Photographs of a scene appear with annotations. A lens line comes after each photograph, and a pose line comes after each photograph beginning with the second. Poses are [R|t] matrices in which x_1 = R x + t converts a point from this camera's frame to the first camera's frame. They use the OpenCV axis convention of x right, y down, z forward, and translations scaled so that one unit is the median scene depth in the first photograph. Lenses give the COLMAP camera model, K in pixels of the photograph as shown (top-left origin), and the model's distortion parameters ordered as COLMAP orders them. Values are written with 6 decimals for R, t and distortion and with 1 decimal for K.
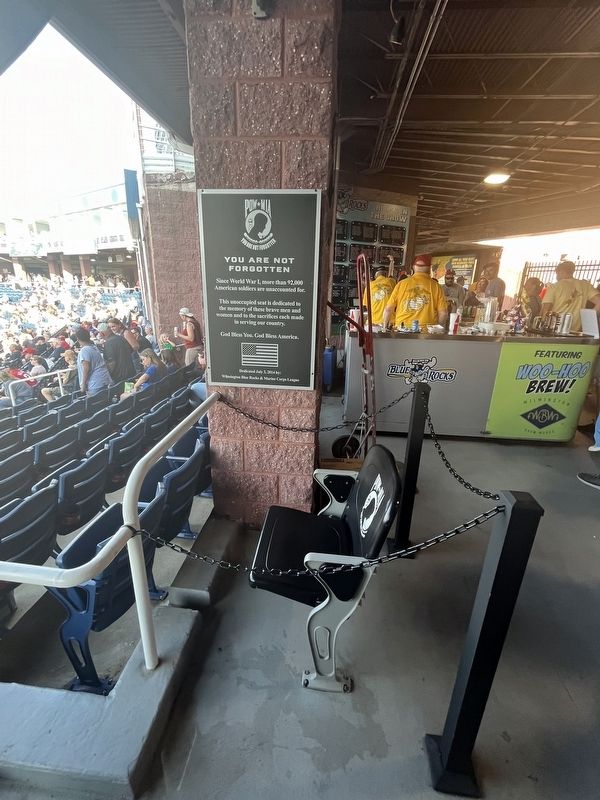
lens RADIAL K [[341.5, 0, 298.2], [0, 341.5, 398.4], [0, 0, 1]] dist [-0.000754, 0.000016]
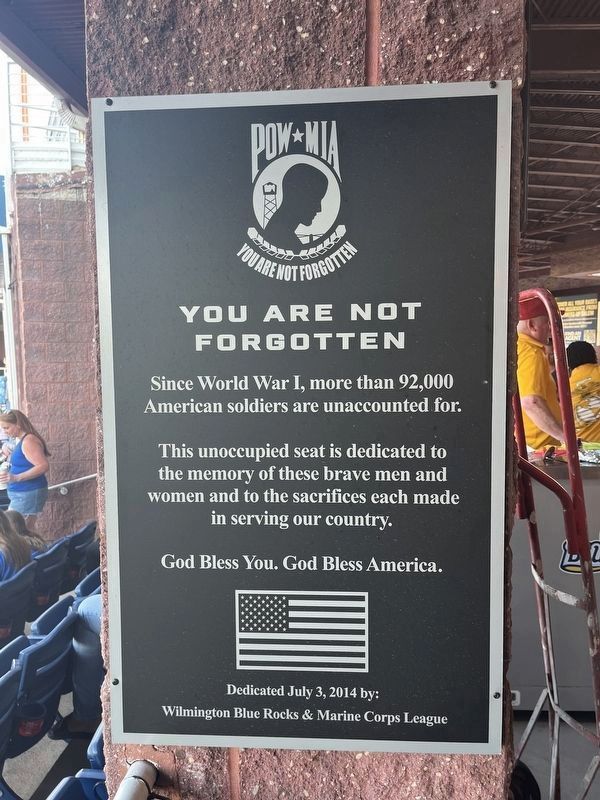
lens RADIAL K [[603.6, 0, 301.0], [0, 603.6, 402.0], [0, 0, 1]] dist [0.041784, -0.008312]
pose [[0.998918, -0.037723, 0.027183, -0.125925], [0.043118, 0.970330, -0.237910, -0.201297], [-0.017402, 0.238825, 0.970907, 0.500262]]
